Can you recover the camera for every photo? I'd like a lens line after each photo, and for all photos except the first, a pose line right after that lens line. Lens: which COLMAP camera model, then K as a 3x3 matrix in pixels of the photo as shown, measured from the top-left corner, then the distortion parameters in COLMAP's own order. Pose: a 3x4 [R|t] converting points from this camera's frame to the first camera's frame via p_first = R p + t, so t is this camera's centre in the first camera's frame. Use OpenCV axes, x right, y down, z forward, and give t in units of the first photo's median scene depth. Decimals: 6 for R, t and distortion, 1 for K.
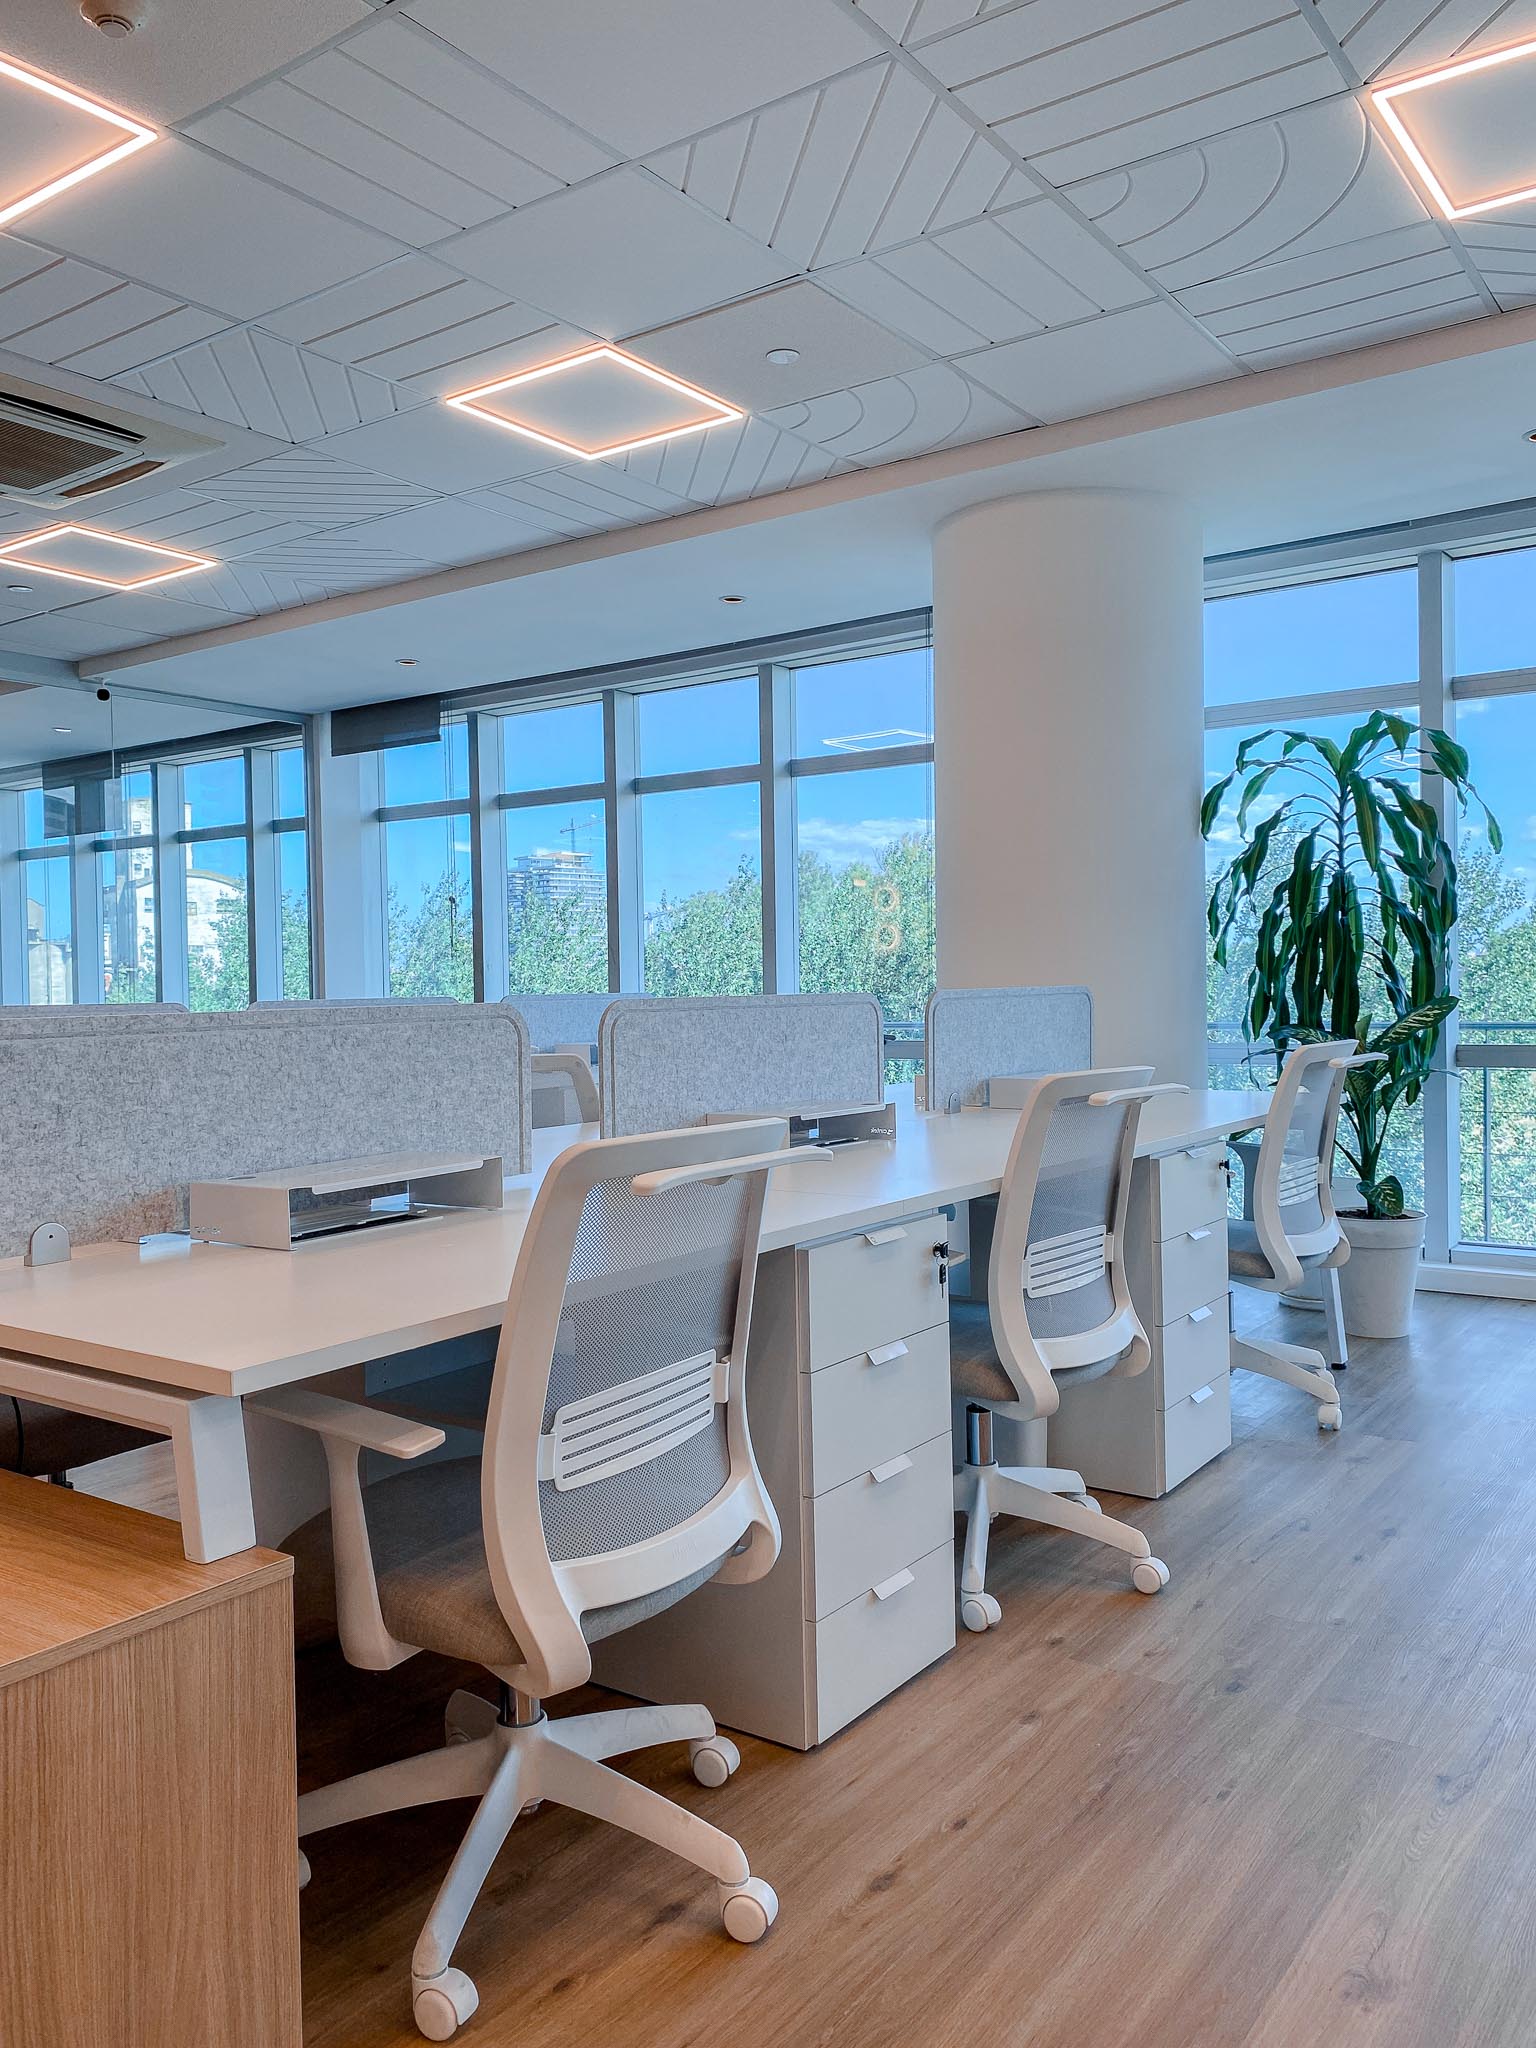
lens RADIAL K [[1565.9, 0, 768.0], [0, 1565.9, 1024.0], [0, 0, 1]] dist [0.127179, -0.171349]
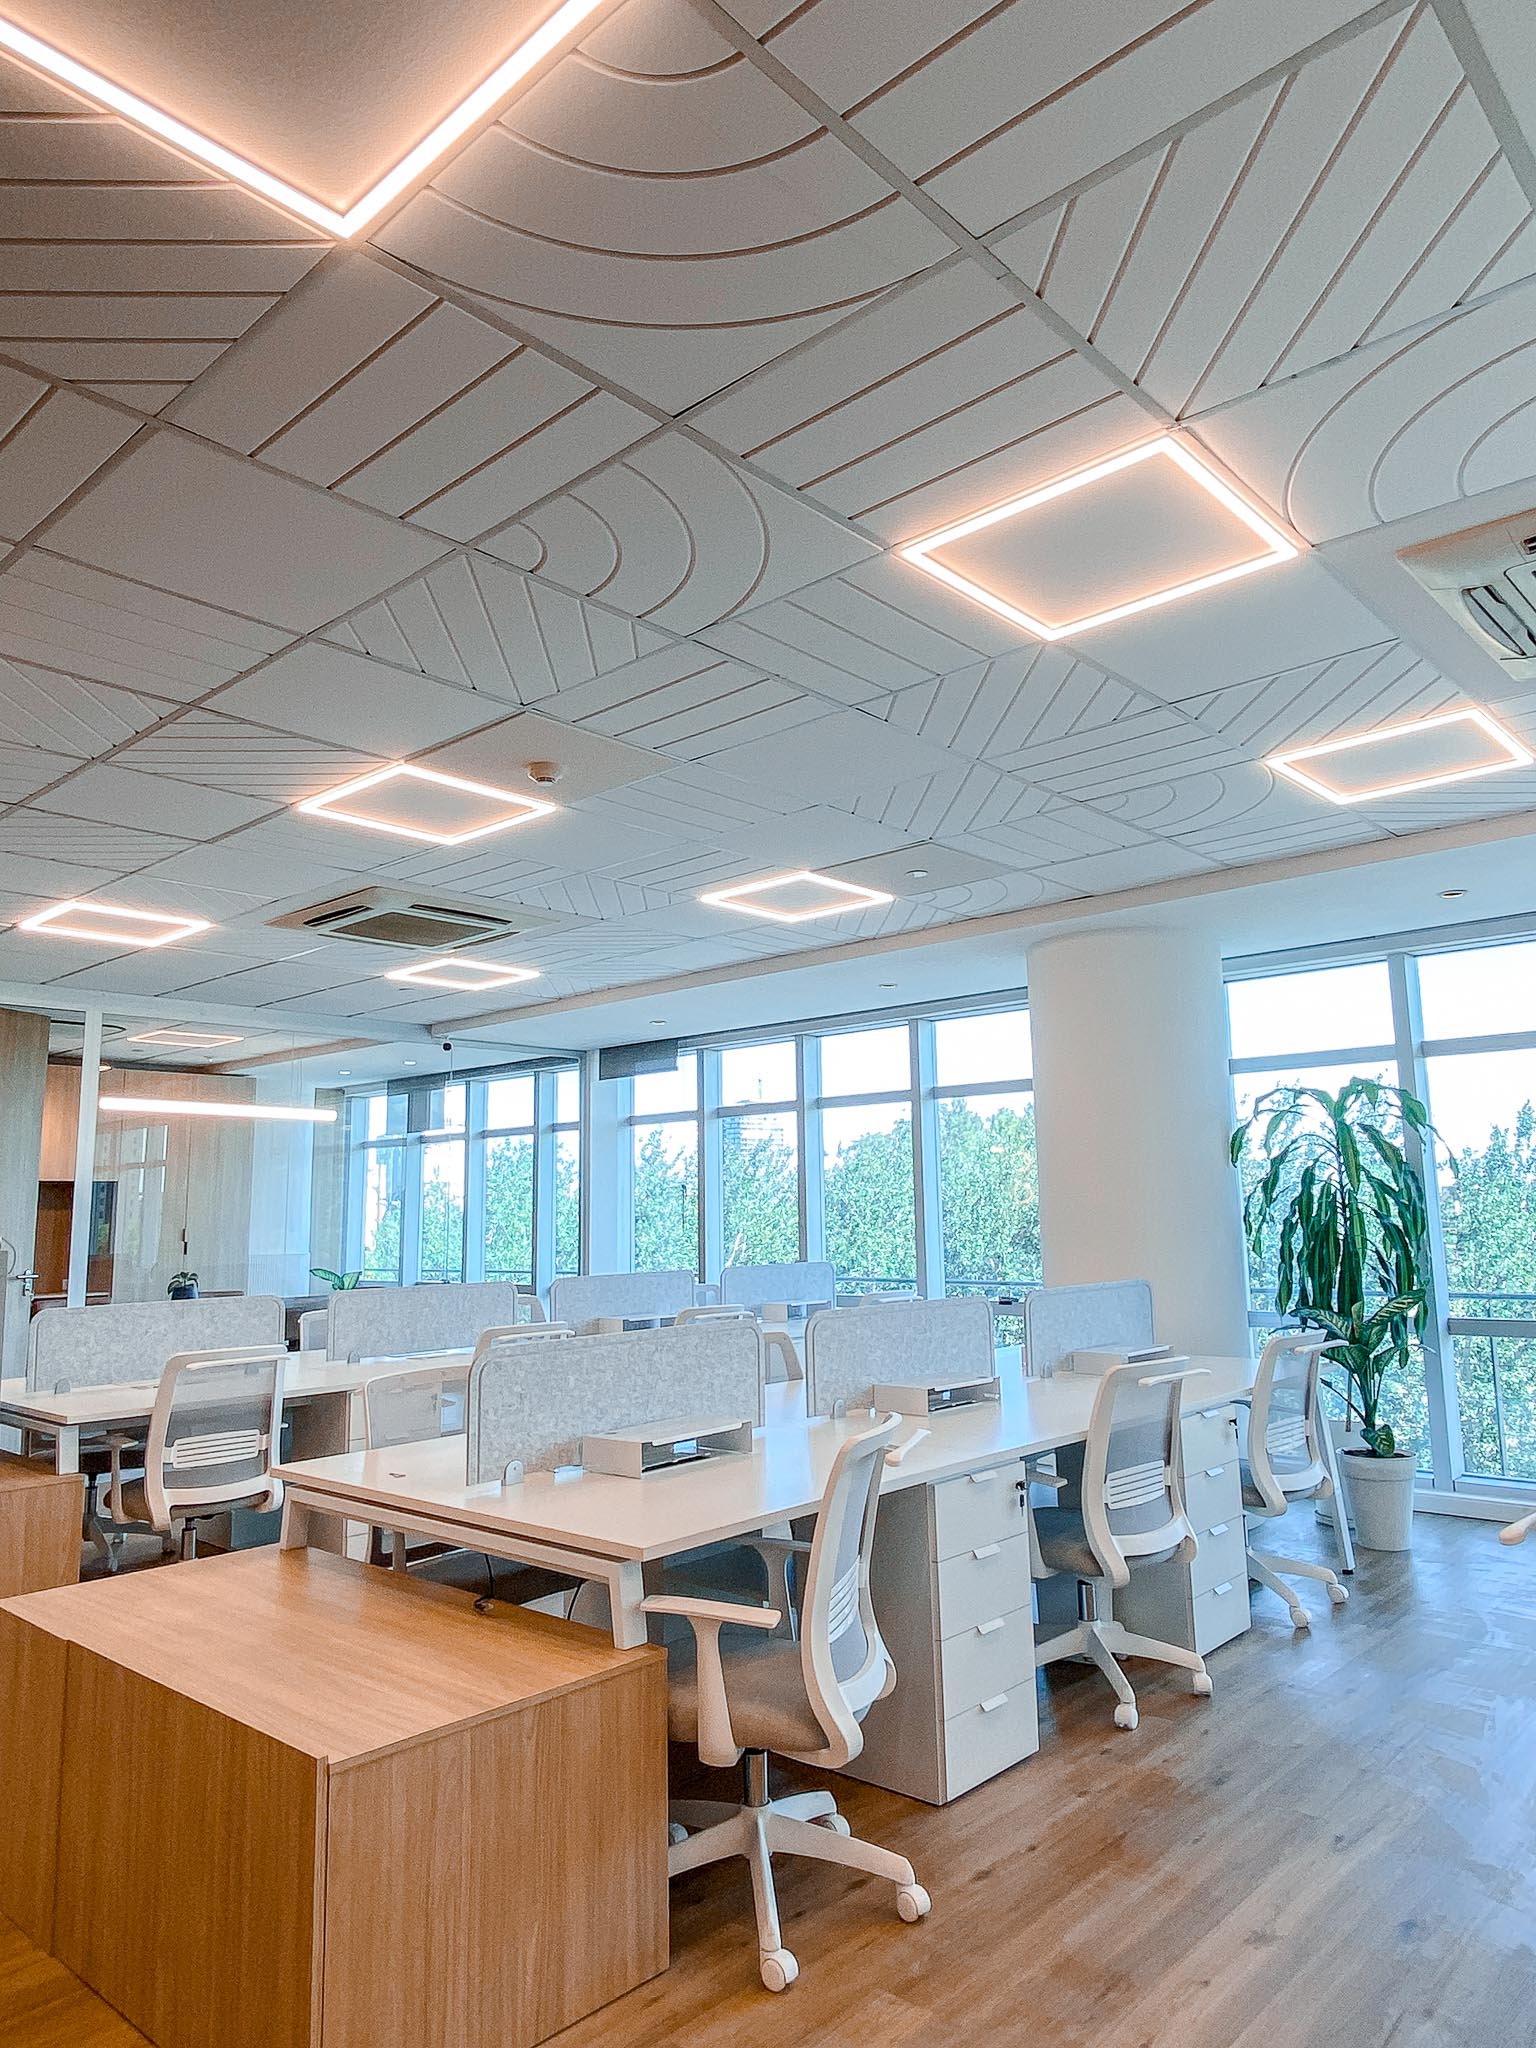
lens RADIAL K [[1332.8, 0, 768.0], [0, 1332.8, 1024.0], [0, 0, 1]] dist [0.080301, -0.087552]
pose [[0.993049, -0.018925, -0.116170, 0.013450], [-0.000615, 0.986141, -0.165910, -0.056138], [0.117700, 0.164828, 0.979274, -0.277417]]
